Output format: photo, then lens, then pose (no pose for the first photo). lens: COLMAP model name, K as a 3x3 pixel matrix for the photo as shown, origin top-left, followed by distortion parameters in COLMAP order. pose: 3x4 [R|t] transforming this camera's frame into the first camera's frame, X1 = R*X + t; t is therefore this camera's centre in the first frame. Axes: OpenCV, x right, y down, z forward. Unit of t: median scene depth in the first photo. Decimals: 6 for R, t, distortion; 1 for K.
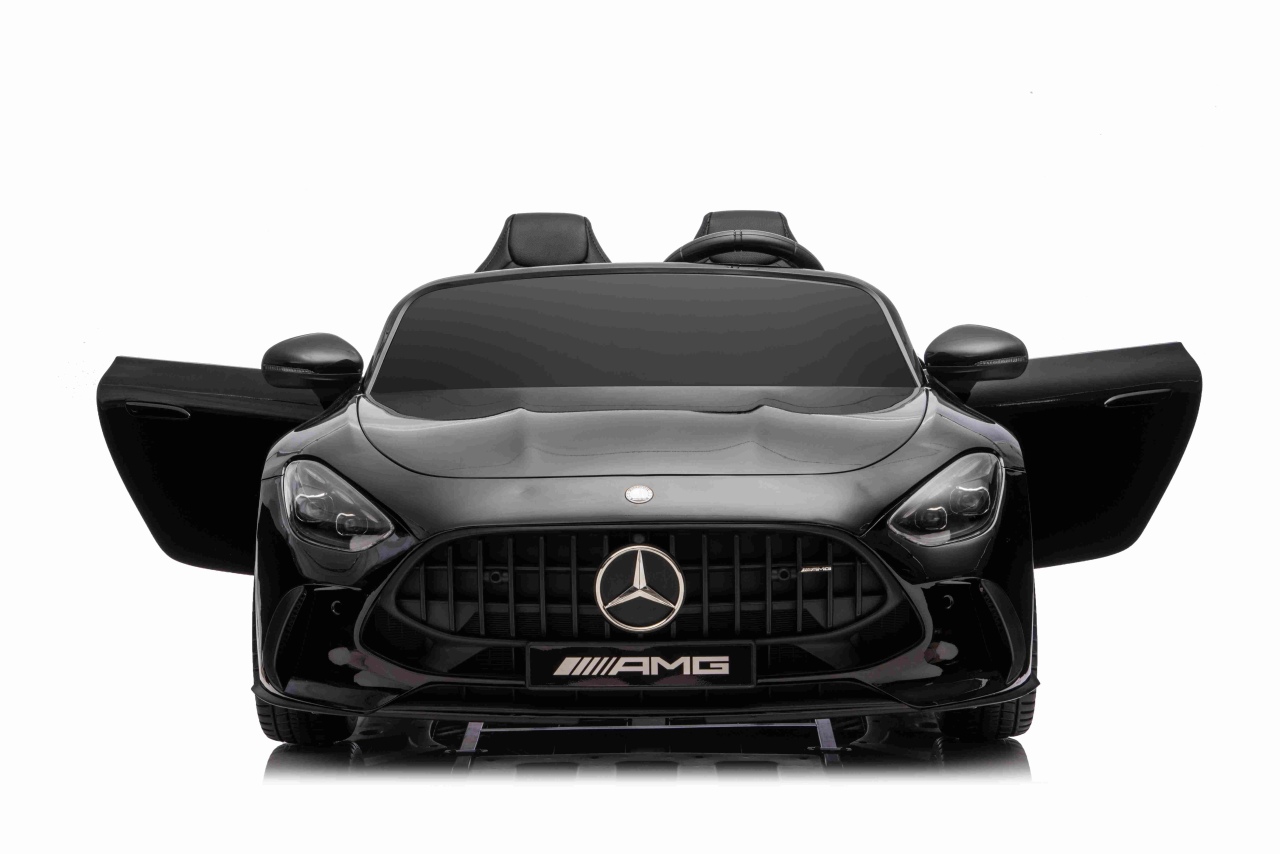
lens RADIAL K [[2453.4, 0, 645.2], [0, 2453.4, 421.3], [0, 0, 1]] dist [0.161294, 0.000000]
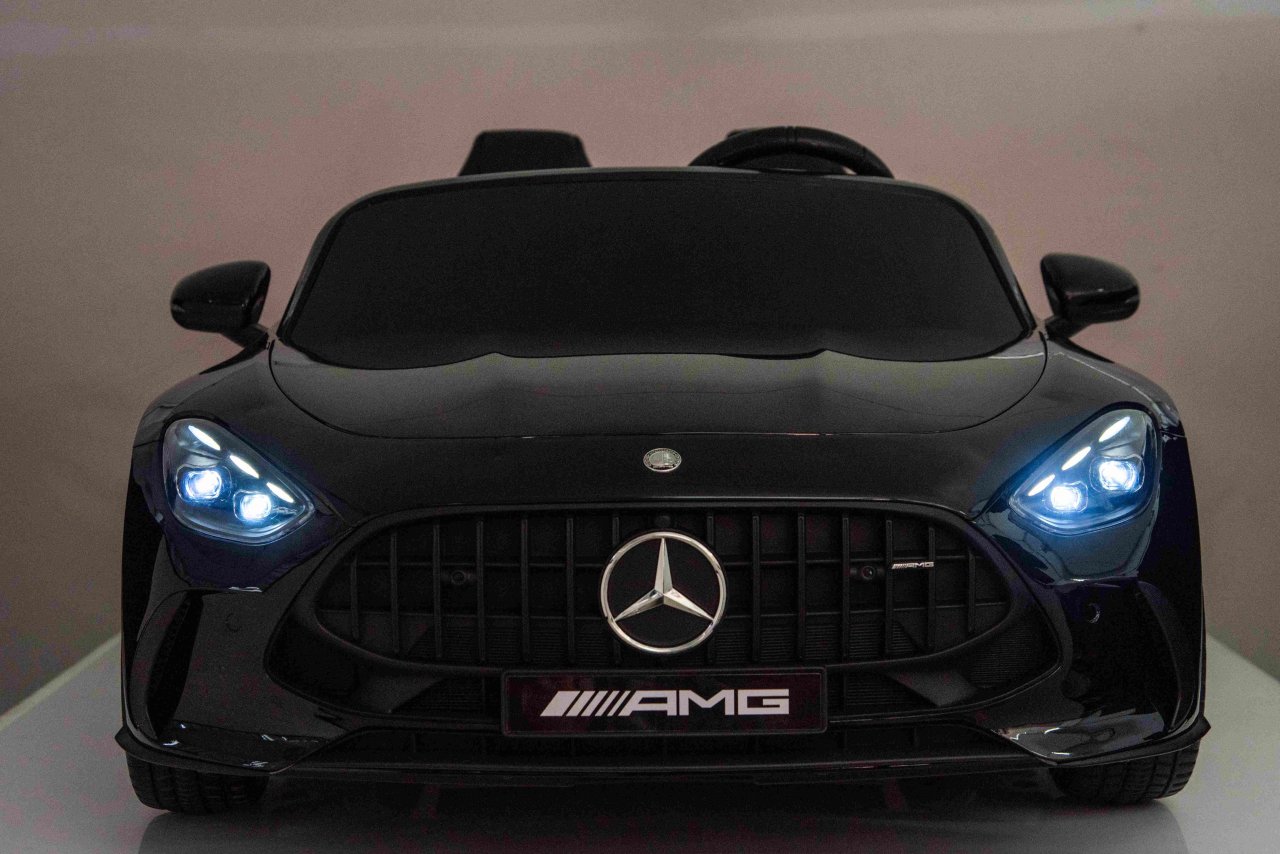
lens RADIAL K [[2453.4, 0, 634.5], [0, 2453.4, 433.1], [0, 0, 1]] dist [0.161294, 0.000000]
pose [[0.999980, -0.001860, 0.006088, -0.014591], [0.001919, 0.999951, -0.009667, 0.028910], [-0.006070, 0.009678, 0.999935, 0.293329]]
